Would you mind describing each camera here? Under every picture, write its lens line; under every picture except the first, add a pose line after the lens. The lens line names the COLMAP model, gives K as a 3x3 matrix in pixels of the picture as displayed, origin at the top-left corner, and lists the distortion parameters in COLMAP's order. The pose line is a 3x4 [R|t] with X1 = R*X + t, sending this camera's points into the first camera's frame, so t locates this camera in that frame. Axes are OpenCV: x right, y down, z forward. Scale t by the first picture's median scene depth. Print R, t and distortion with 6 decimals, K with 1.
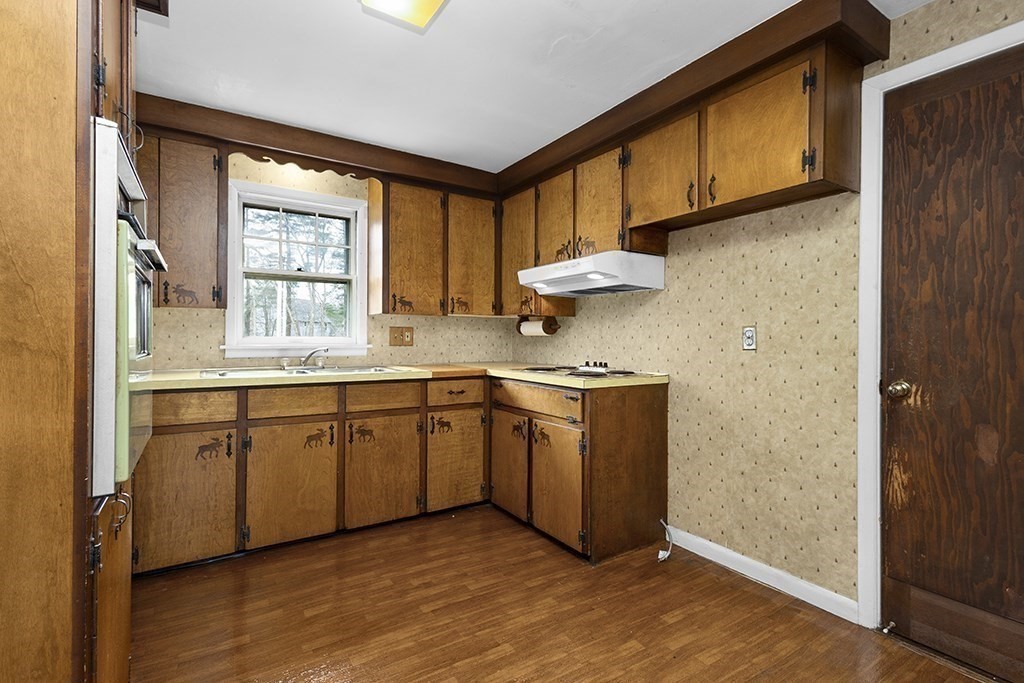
lens RADIAL K [[474.9, 0, 512.0], [0, 474.9, 341.5], [0, 0, 1]] dist [0.002492, -0.000391]
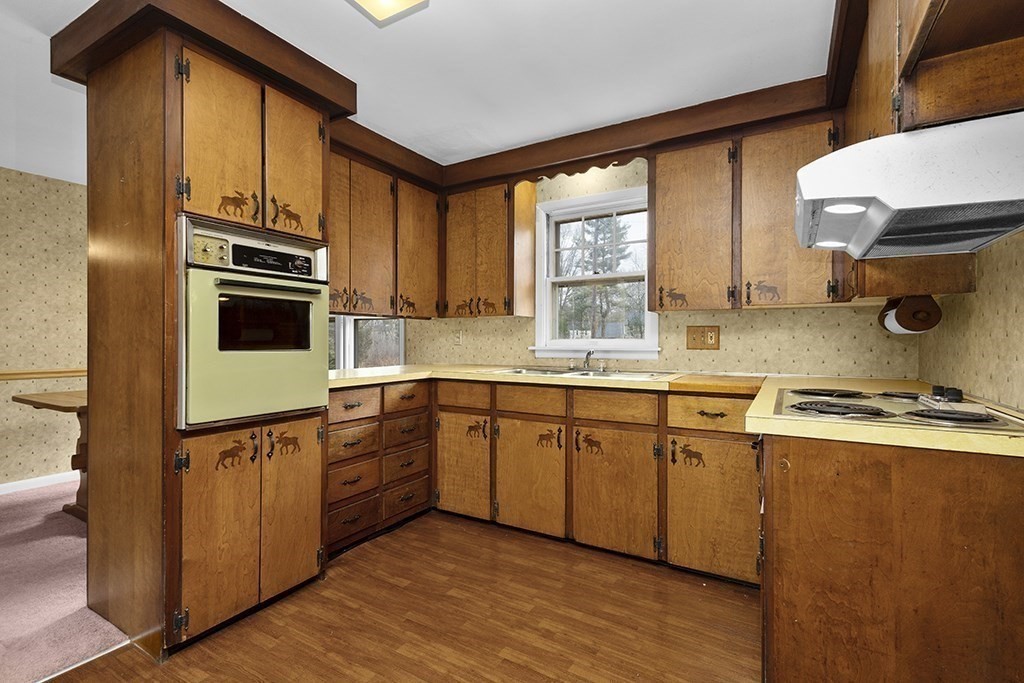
lens RADIAL K [[468.0, 0, 512.0], [0, 468.0, 341.5], [0, 0, 1]] dist [0.003774, -0.000043]
pose [[0.449541, -0.003117, -0.893254, 0.436244], [-0.003881, 0.999978, -0.005443, 0.002204], [0.893251, 0.005914, 0.449519, 0.467978]]
